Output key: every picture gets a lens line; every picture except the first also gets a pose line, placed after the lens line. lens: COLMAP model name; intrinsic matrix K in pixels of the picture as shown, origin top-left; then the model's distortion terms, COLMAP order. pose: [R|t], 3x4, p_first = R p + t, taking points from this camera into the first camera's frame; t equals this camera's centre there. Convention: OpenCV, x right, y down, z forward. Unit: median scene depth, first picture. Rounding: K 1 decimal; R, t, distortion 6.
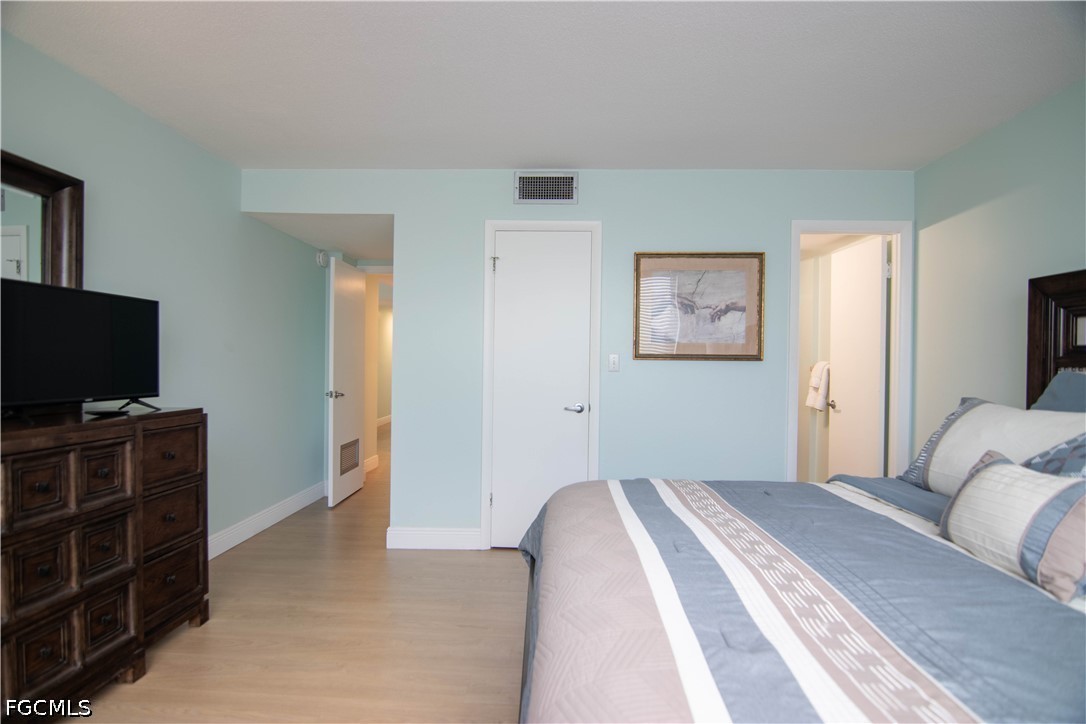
lens RADIAL K [[546.8, 0, 543.0], [0, 546.8, 362.0], [0, 0, 1]] dist [-0.005376, -0.008478]
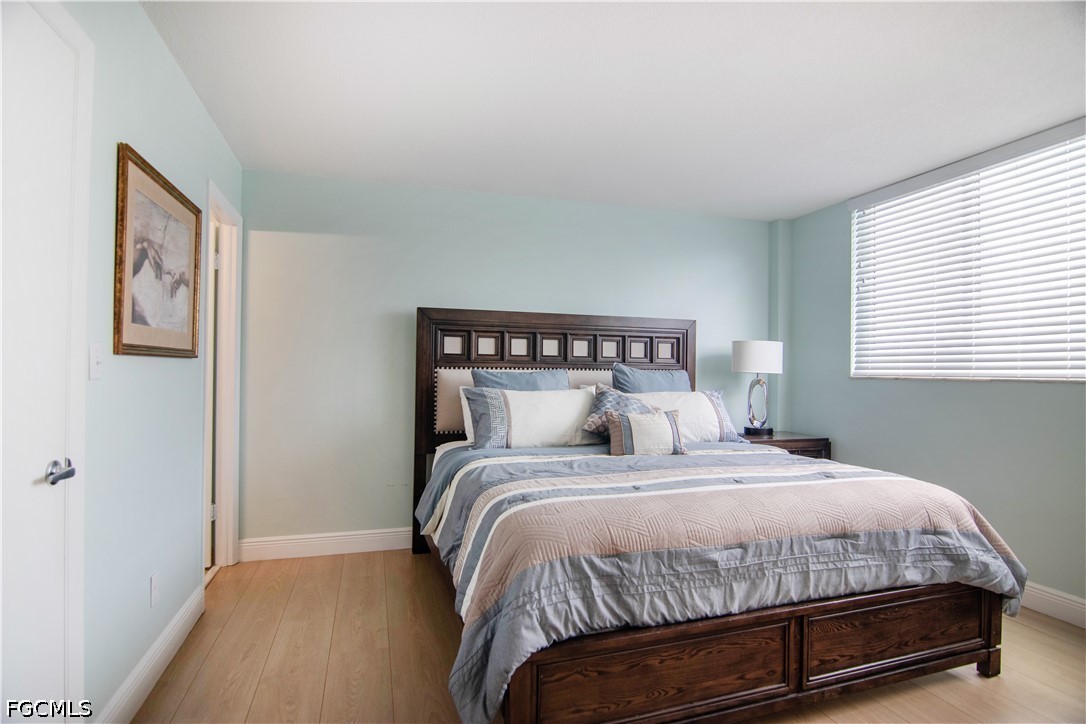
lens RADIAL K [[546.8, 0, 543.0], [0, 546.8, 362.0], [0, 0, 1]] dist [-0.005376, -0.008478]
pose [[-0.328426, -0.005946, 0.944511, -0.445272], [-0.022659, 0.999742, -0.001585, -0.005601], [-0.944258, -0.021922, -0.328476, 0.796712]]
